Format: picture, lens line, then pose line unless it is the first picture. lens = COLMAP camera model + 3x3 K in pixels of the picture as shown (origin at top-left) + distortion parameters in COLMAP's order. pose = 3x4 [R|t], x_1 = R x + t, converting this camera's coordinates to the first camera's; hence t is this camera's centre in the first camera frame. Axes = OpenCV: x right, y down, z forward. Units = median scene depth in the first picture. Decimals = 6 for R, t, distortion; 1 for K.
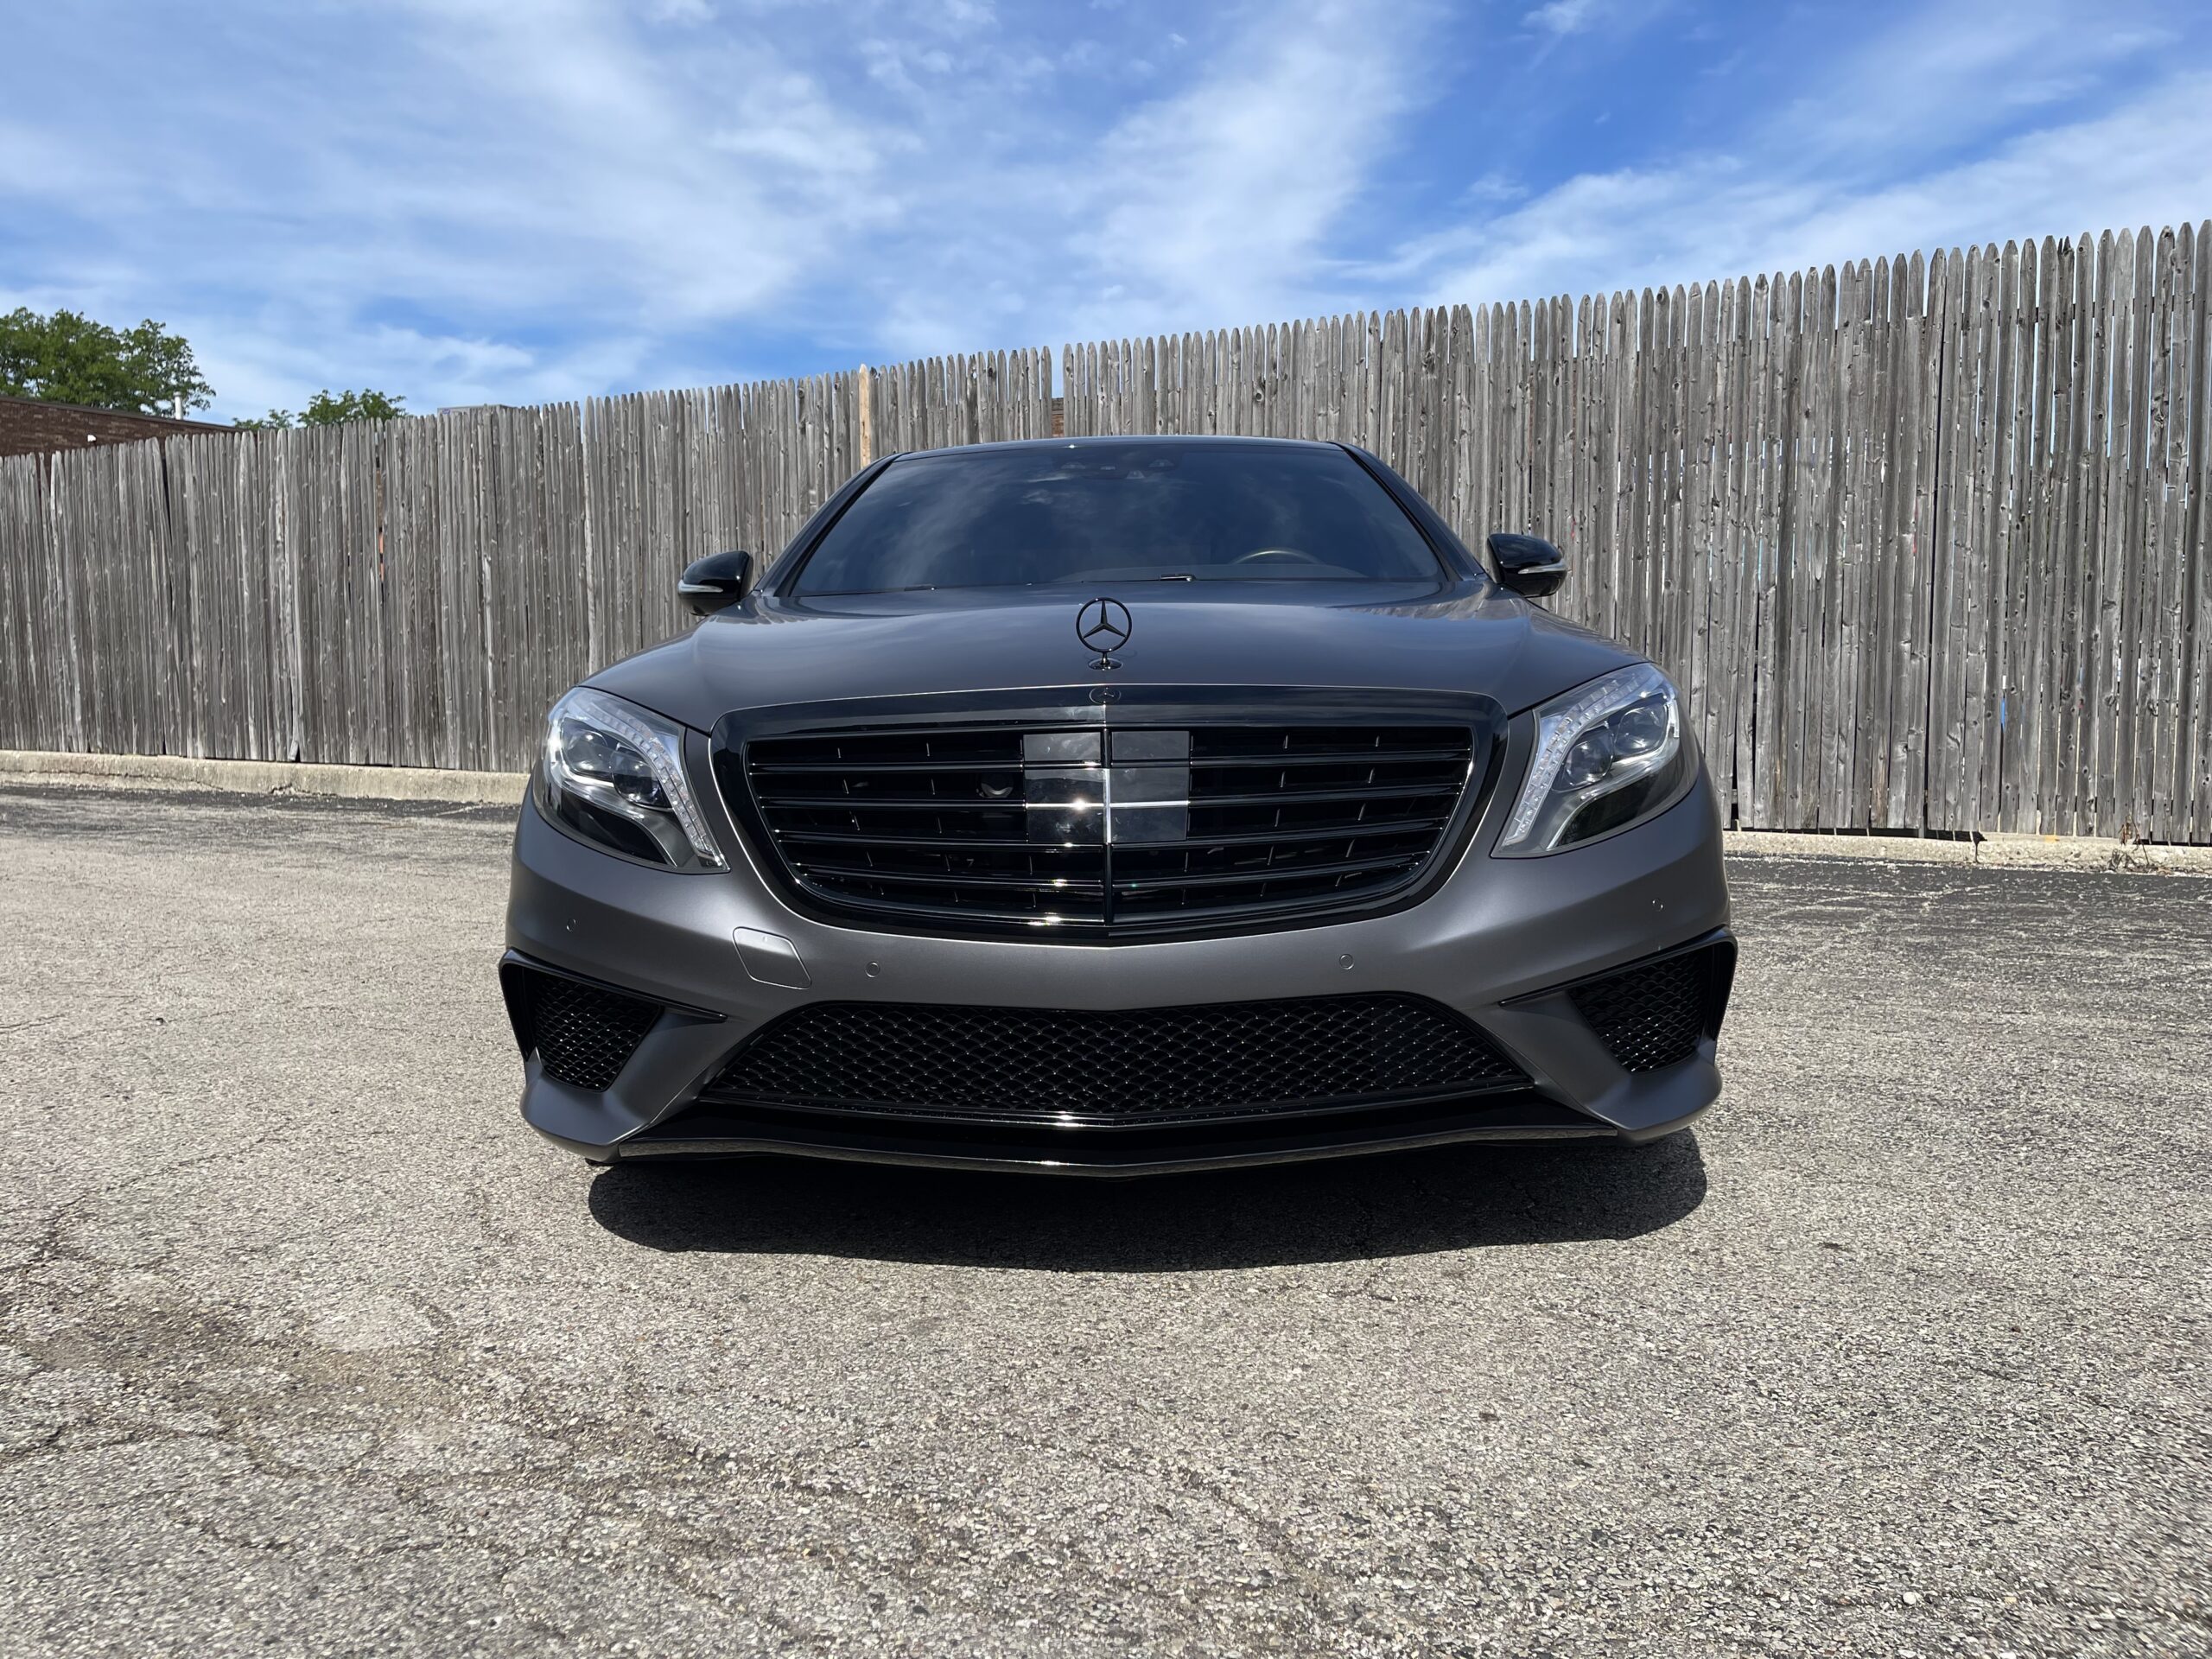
lens RADIAL K [[1669.4, 0, 1107.8], [0, 1669.4, 829.2], [0, 0, 1]] dist [0.076900, -0.088494]
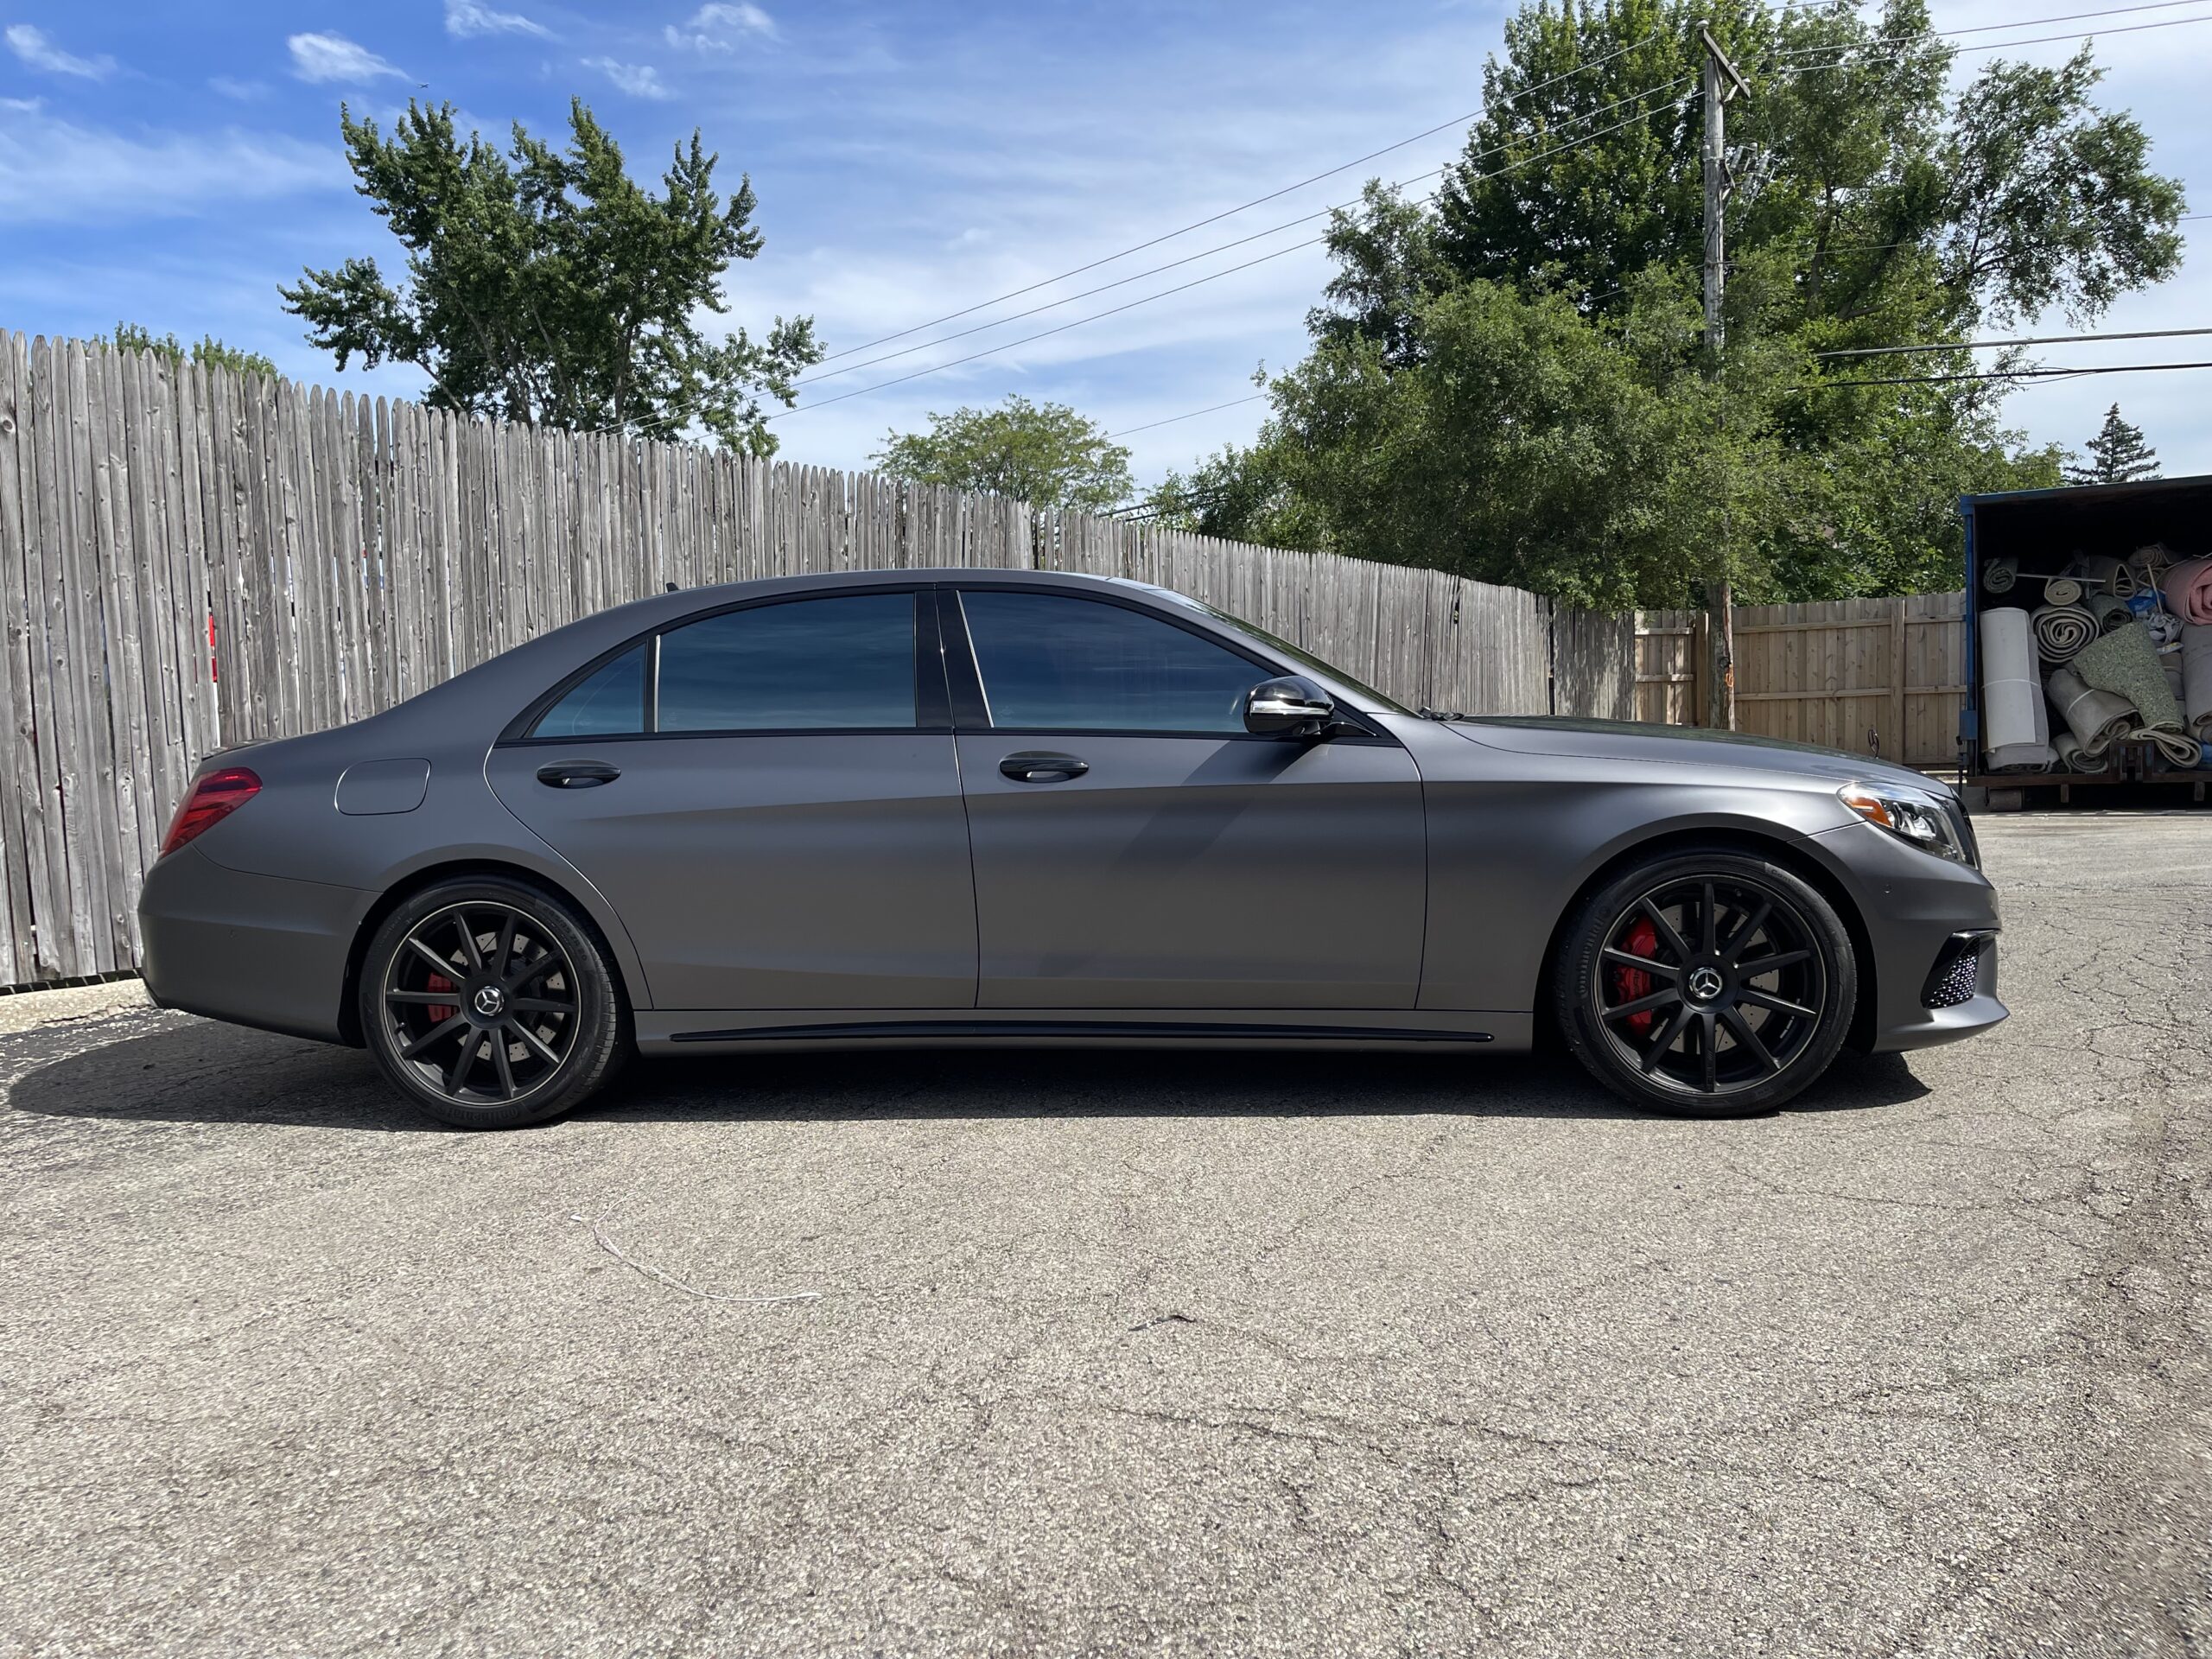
lens RADIAL K [[1669.4, 0, 1074.4], [0, 1669.4, 872.9], [0, 0, 1]] dist [0.076900, -0.088494]
pose [[0.081894, -0.088225, 0.992728, -0.626526], [0.121545, 0.989523, 0.077914, -0.068614], [-0.989202, 0.114280, 0.091759, 0.507661]]
